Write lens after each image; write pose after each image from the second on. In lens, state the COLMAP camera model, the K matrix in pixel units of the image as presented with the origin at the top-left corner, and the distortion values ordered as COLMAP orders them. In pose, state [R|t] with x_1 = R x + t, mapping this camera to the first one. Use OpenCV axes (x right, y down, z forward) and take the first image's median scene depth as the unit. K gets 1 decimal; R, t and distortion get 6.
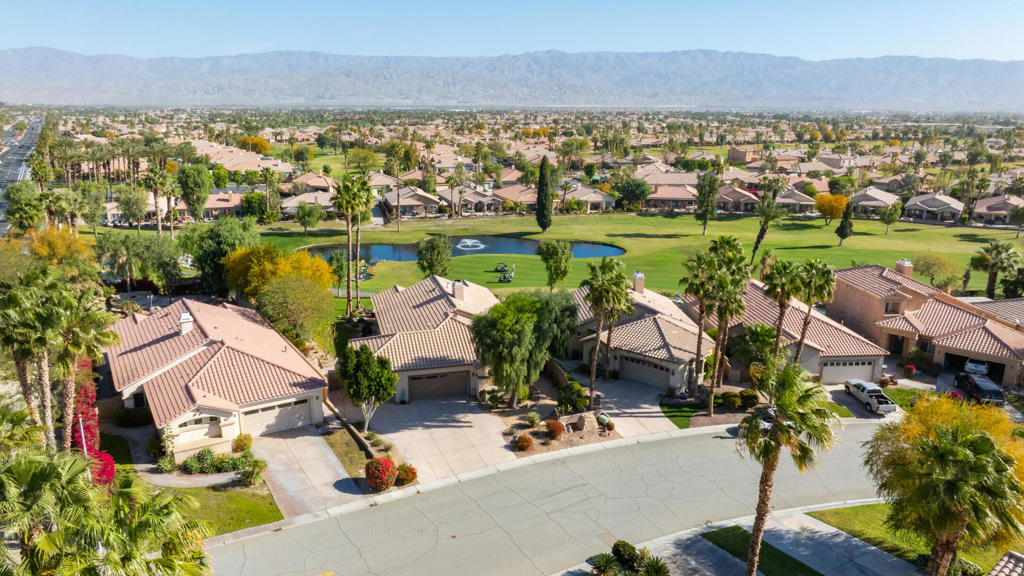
lens RADIAL K [[830.8, 0, 512.0], [0, 830.8, 288.0], [0, 0, 1]] dist [-0.036538, 0.003230]
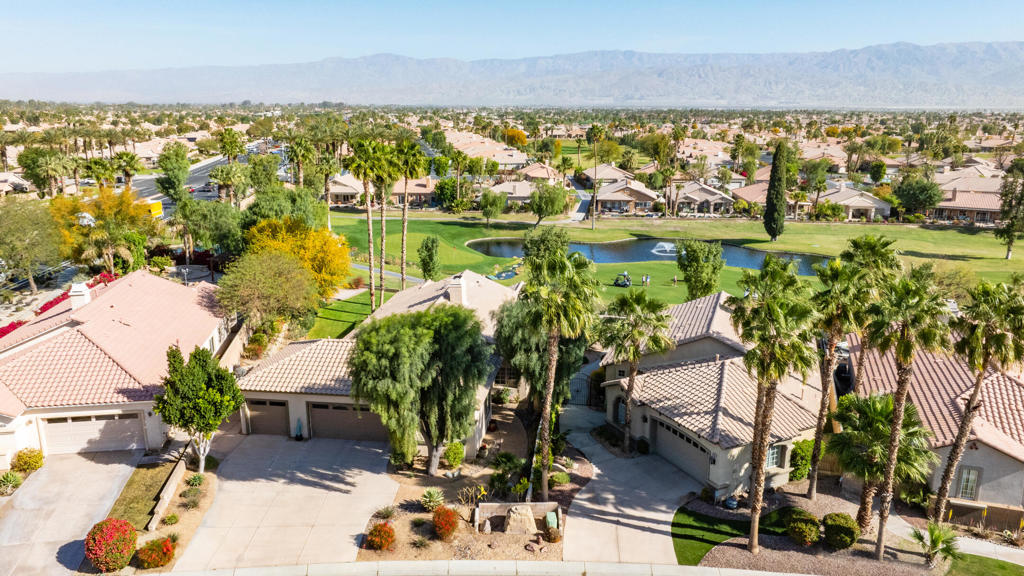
lens RADIAL K [[830.8, 0, 512.0], [0, 830.8, 288.0], [0, 0, 1]] dist [-0.036538, 0.003230]
pose [[0.908173, 0.084164, -0.410046, 0.129554], [-0.091255, 0.995825, 0.002286, -0.002624], [0.408526, 0.035342, 0.912062, 0.181620]]
